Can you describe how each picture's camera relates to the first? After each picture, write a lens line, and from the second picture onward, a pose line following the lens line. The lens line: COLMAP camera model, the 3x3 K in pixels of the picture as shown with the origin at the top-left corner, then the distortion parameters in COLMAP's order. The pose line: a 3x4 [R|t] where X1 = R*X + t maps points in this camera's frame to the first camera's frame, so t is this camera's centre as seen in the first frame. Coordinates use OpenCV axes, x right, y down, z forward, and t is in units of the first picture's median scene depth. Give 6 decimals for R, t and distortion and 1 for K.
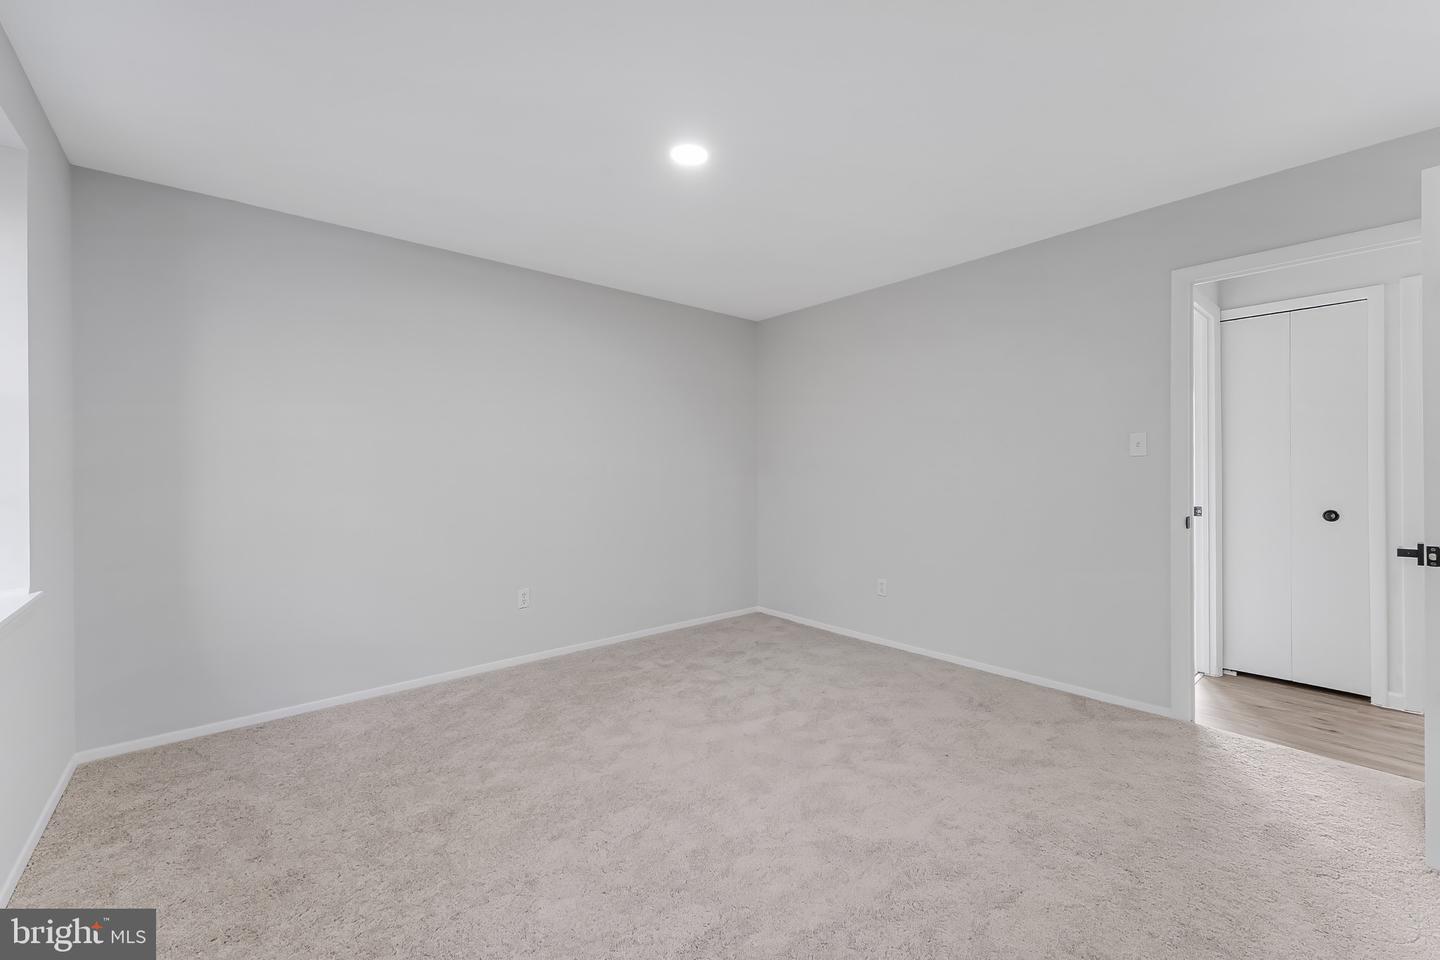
lens RADIAL K [[578.5, 0, 722.9], [0, 578.5, 471.3], [0, 0, 1]] dist [-0.001245, -0.000203]
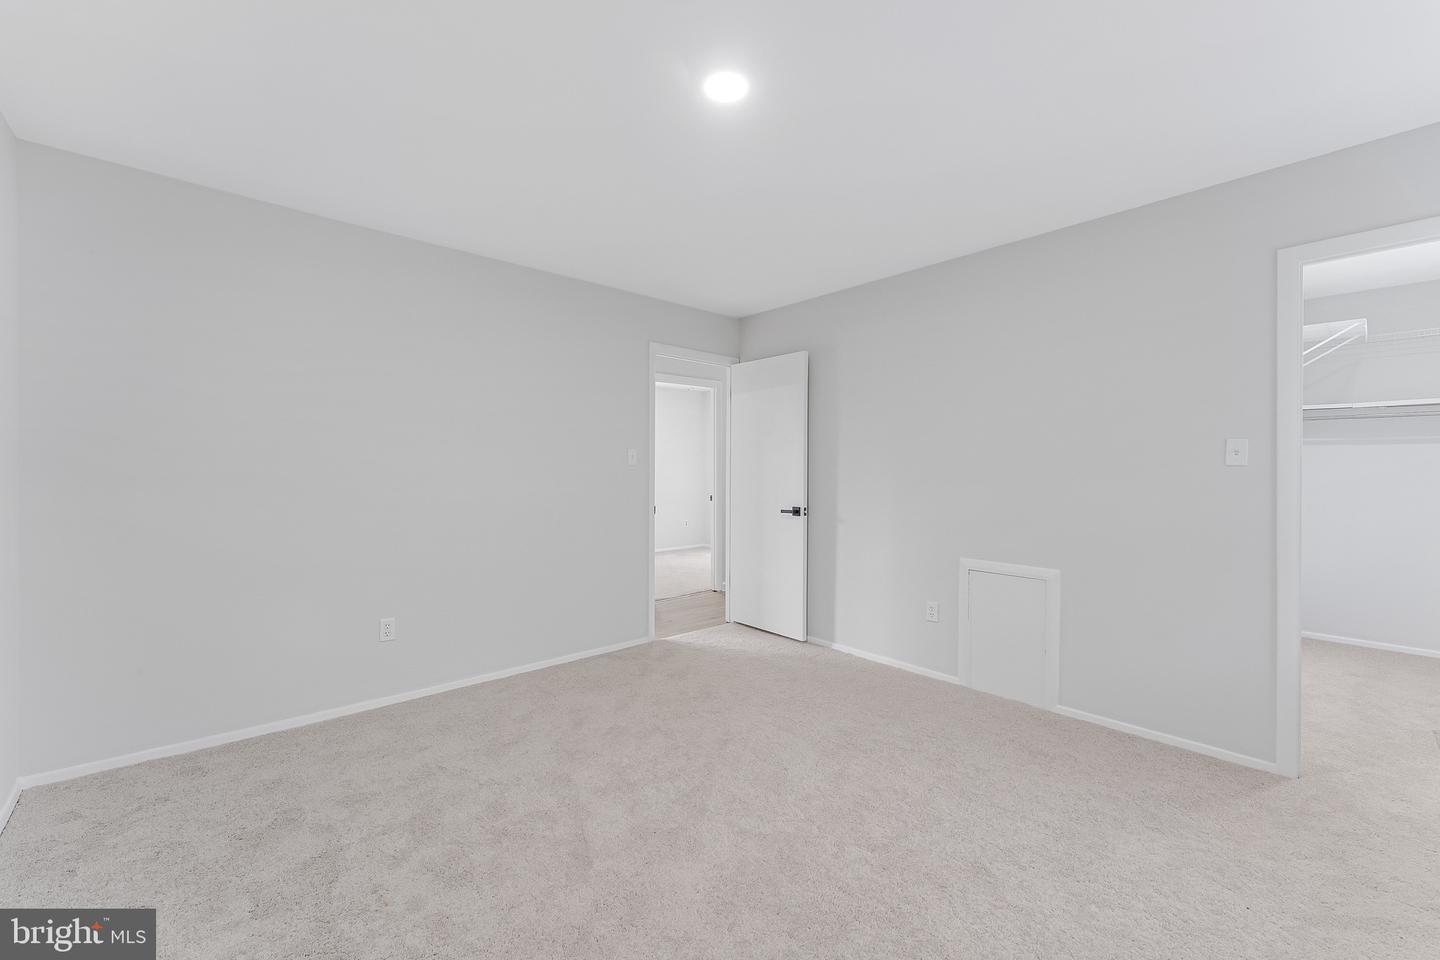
lens RADIAL K [[578.7, 0, 725.2], [0, 578.7, 474.5], [0, 0, 1]] dist [0.000871, -0.000204]
pose [[-0.023347, 0.003832, 0.999720, -0.691566], [0.003075, 0.999988, -0.003761, 0.002331], [-0.999723, 0.002986, -0.023358, 0.808539]]
